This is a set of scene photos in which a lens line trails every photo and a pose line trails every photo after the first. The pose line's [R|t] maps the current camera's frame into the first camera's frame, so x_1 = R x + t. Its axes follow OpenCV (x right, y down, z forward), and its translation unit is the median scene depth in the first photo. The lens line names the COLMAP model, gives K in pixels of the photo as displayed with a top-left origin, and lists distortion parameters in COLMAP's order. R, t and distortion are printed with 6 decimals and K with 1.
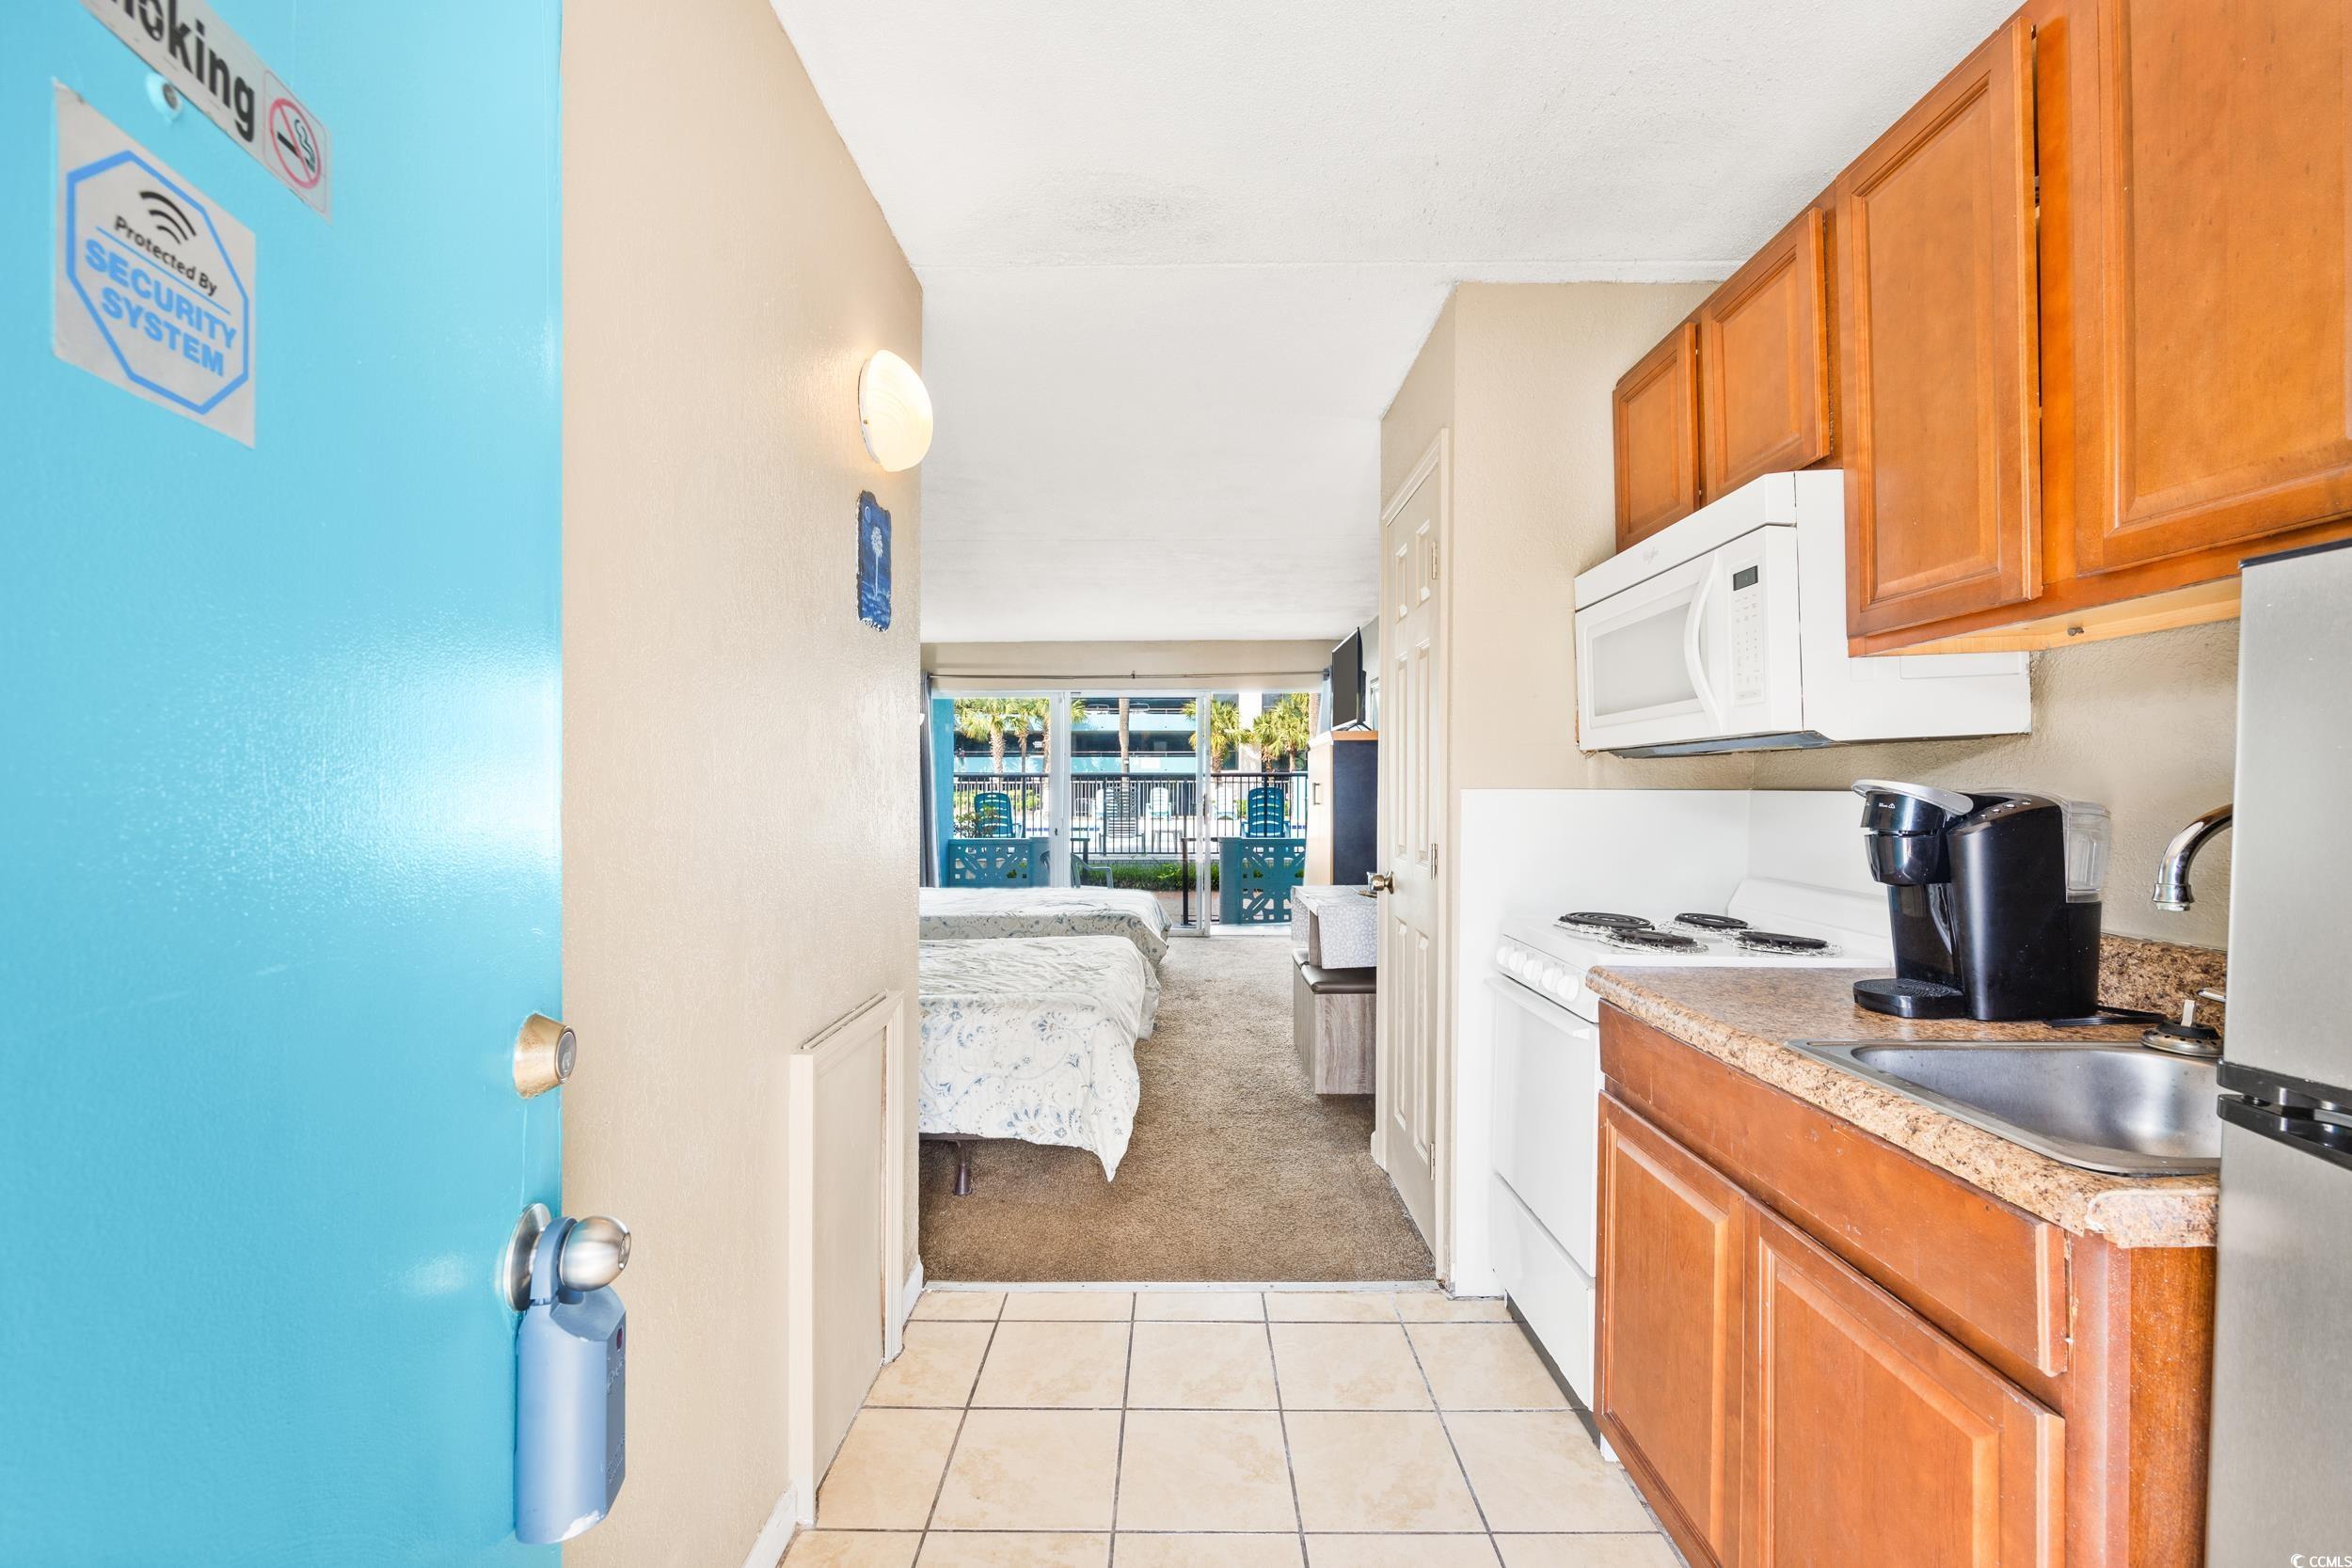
lens RADIAL K [[950.1, 0, 1177.9], [0, 950.1, 789.5], [0, 0, 1]] dist [-0.005270, 0.001177]
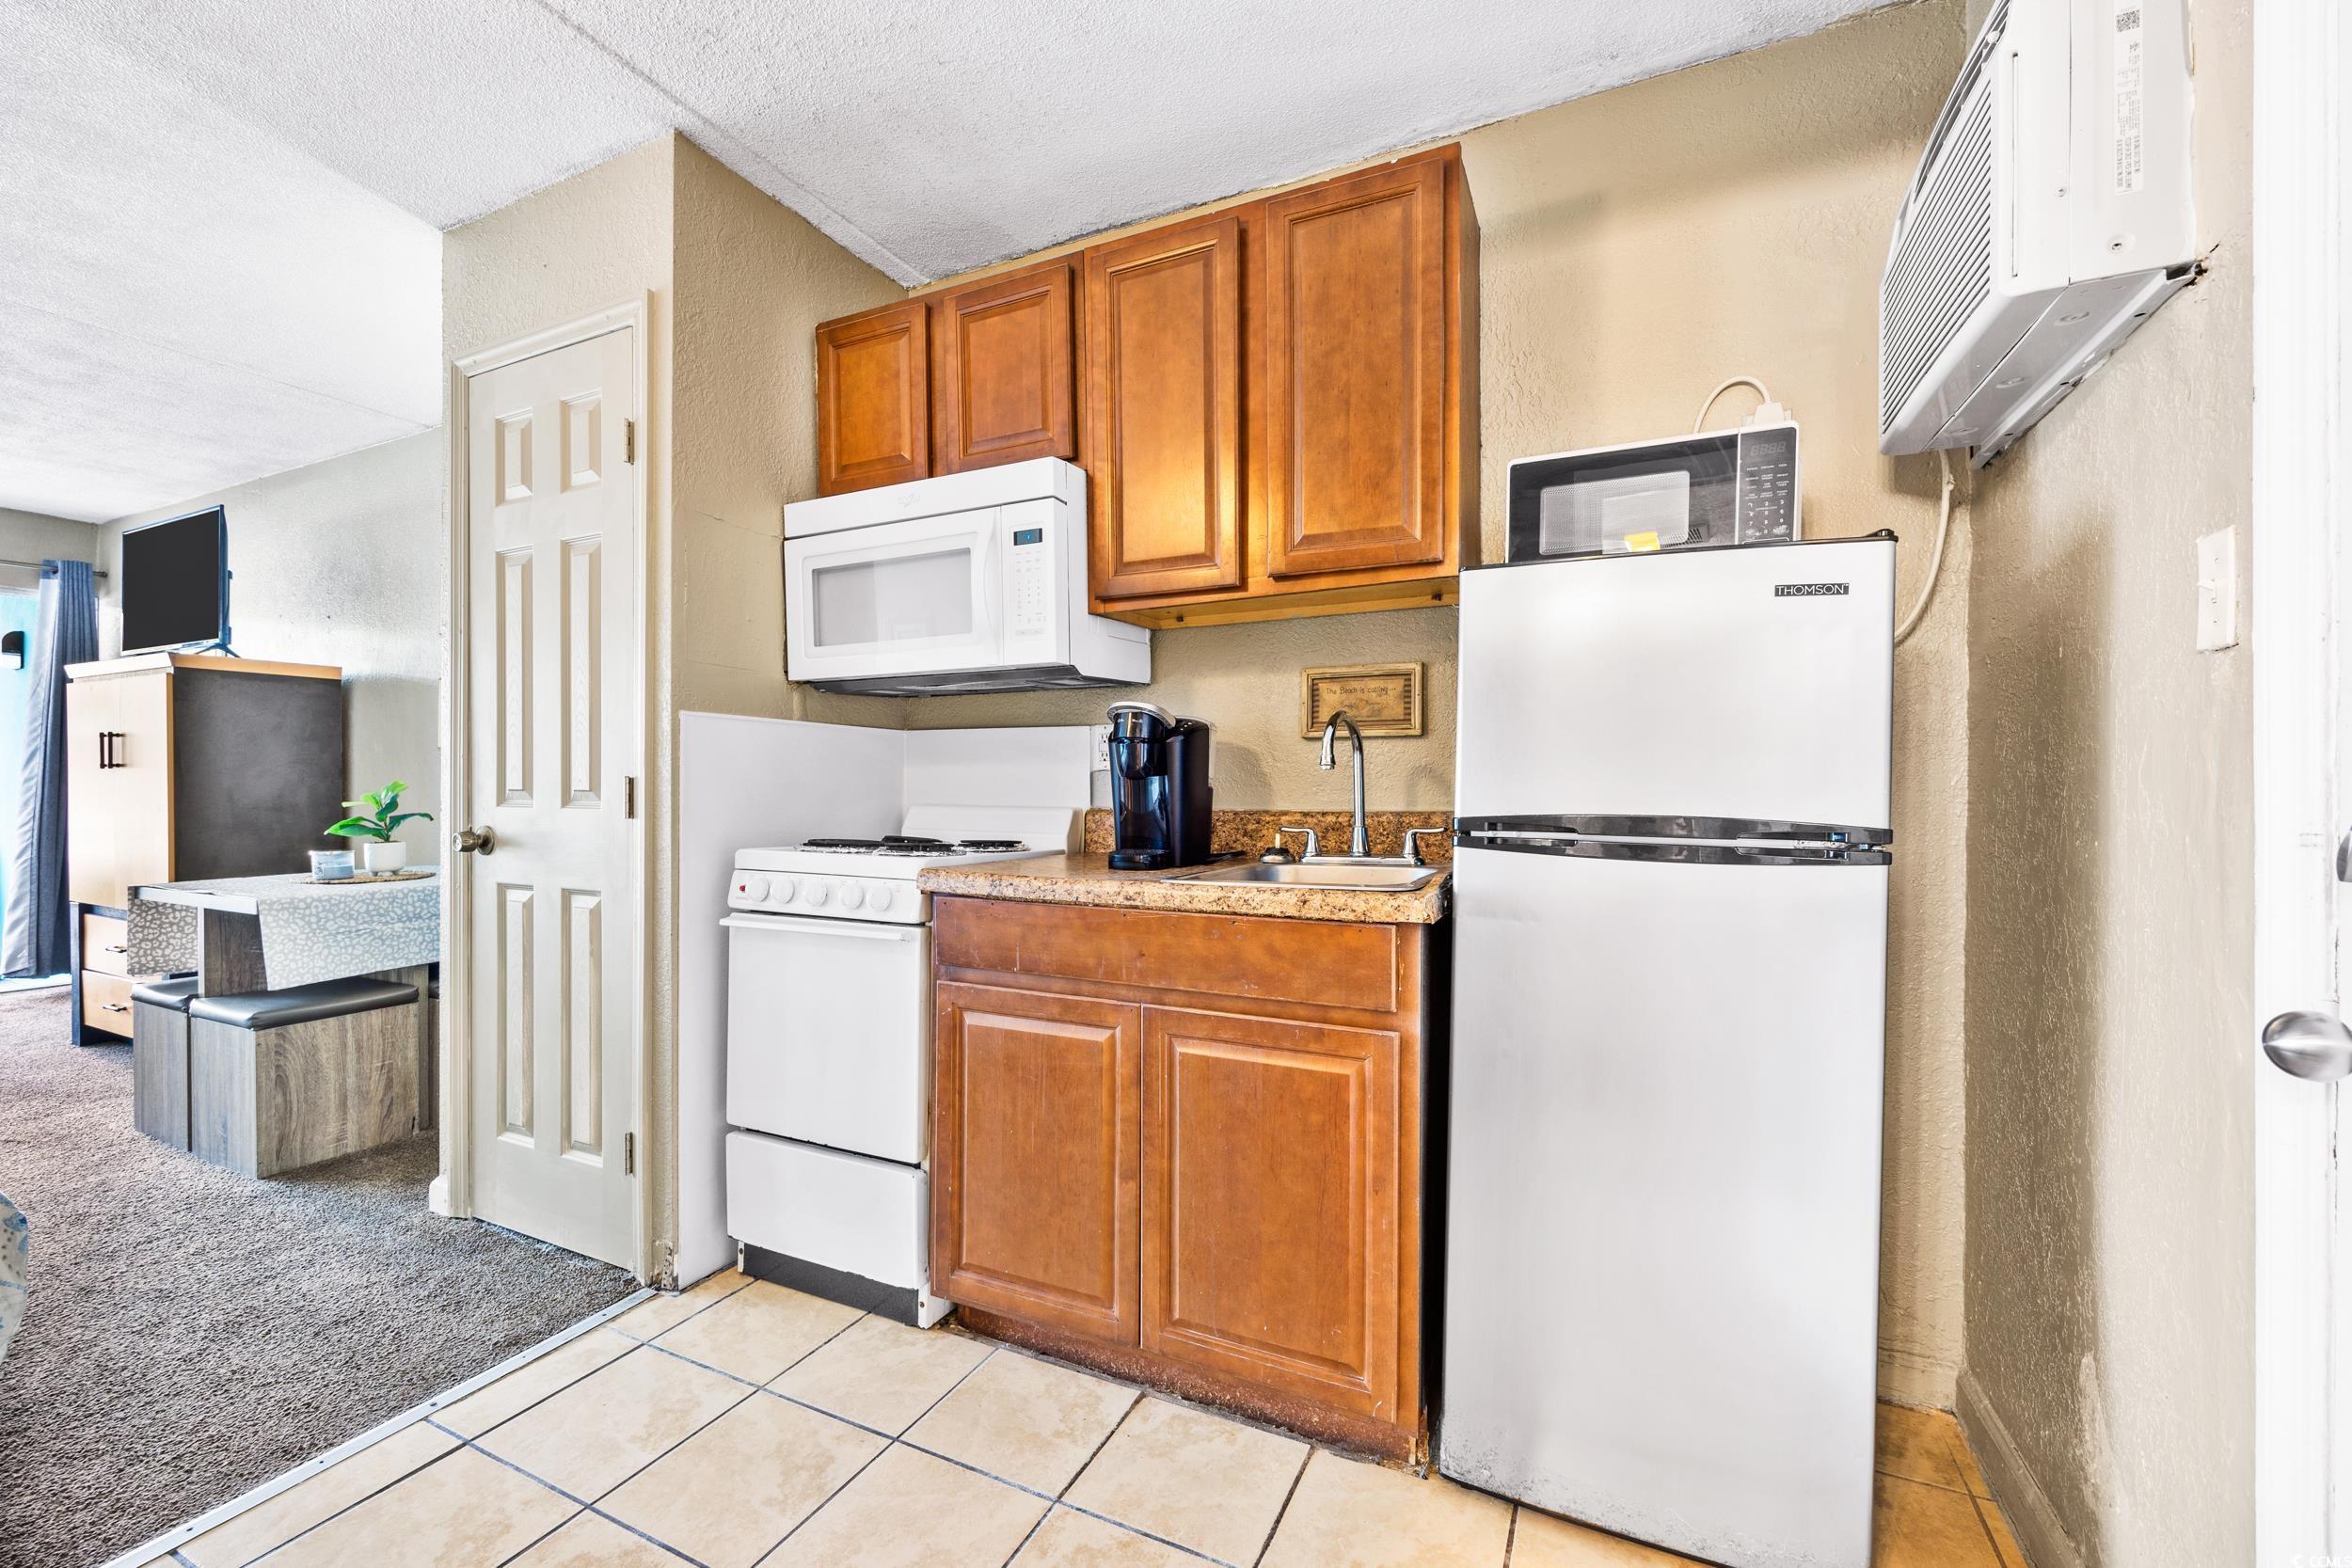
lens RADIAL K [[950.1, 0, 1174.8], [0, 950.1, 790.9], [0, 0, 1]] dist [-0.005270, 0.001177]
pose [[0.429017, 0.001216, 0.903296, -0.074466], [-0.002700, 0.999996, -0.000064, 0.018227], [-0.903292, -0.002411, 0.429019, 0.053433]]
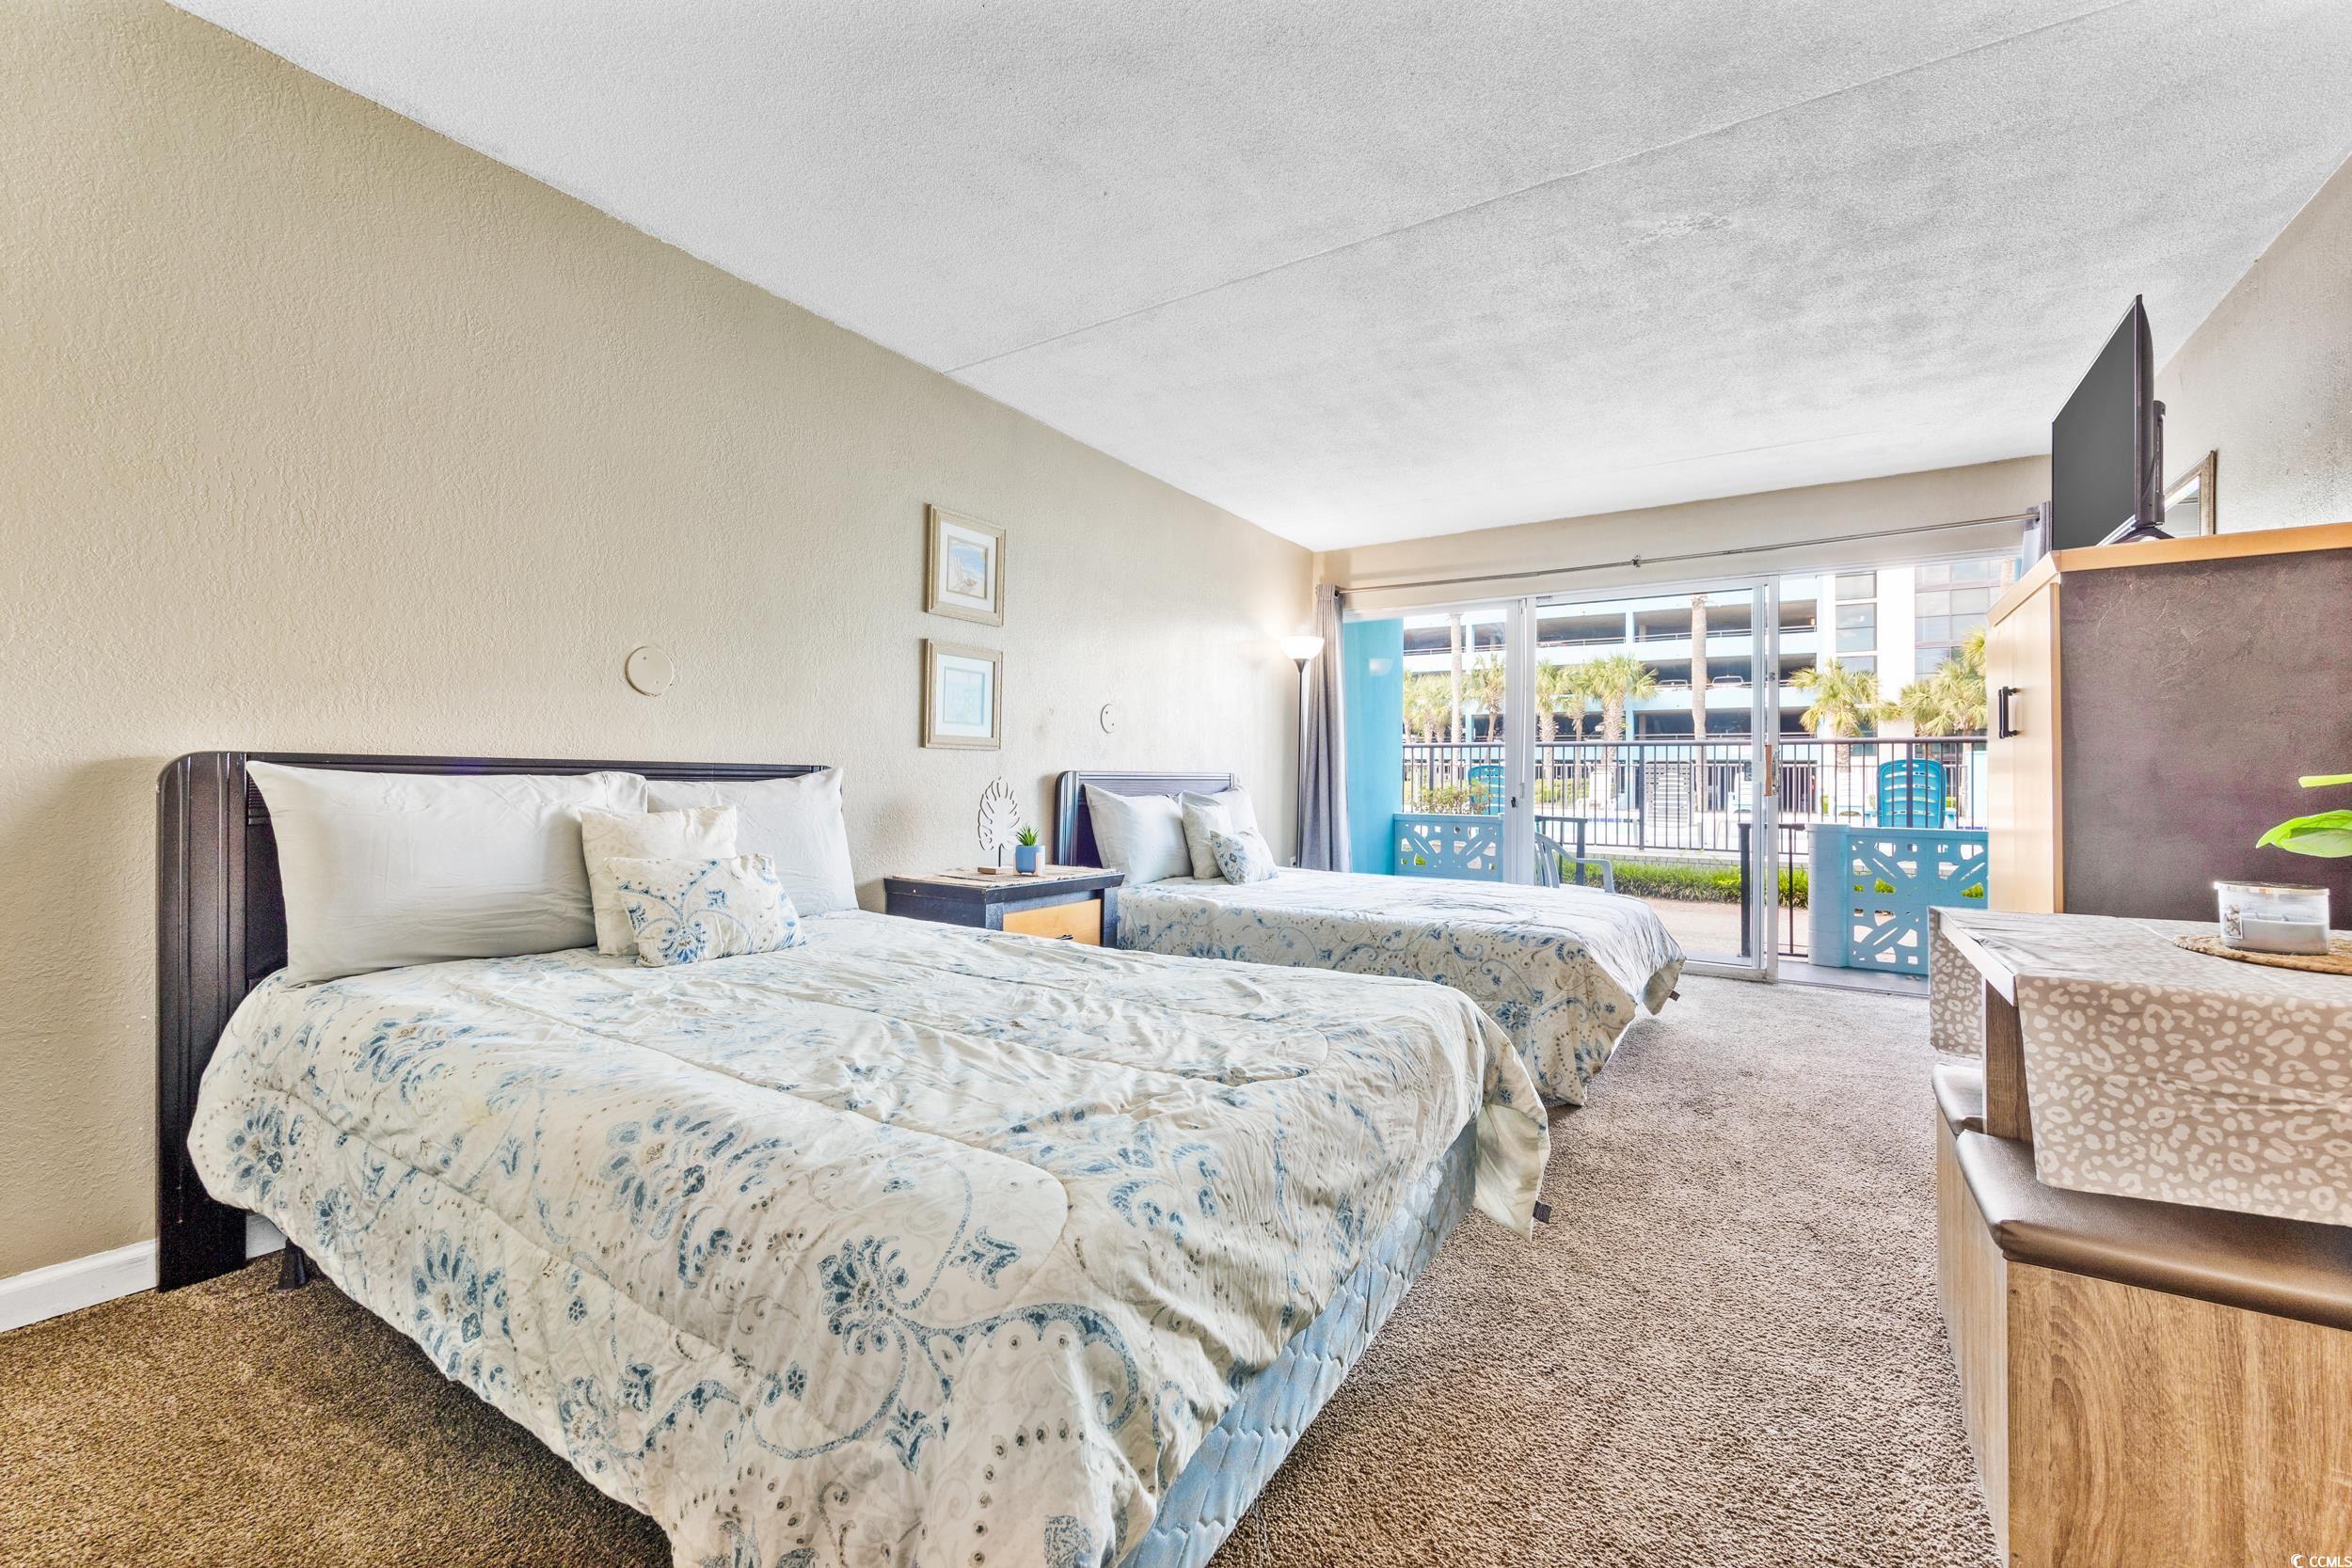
lens RADIAL K [[950.1, 0, 1166.3], [0, 950.1, 766.4], [0, 0, 1]] dist [-0.005270, 0.001177]
pose [[0.834688, 0.003026, -0.550715, 0.034565], [-0.011810, 0.999853, -0.012406, 0.025252], [0.550597, 0.016859, 0.834601, 0.242262]]
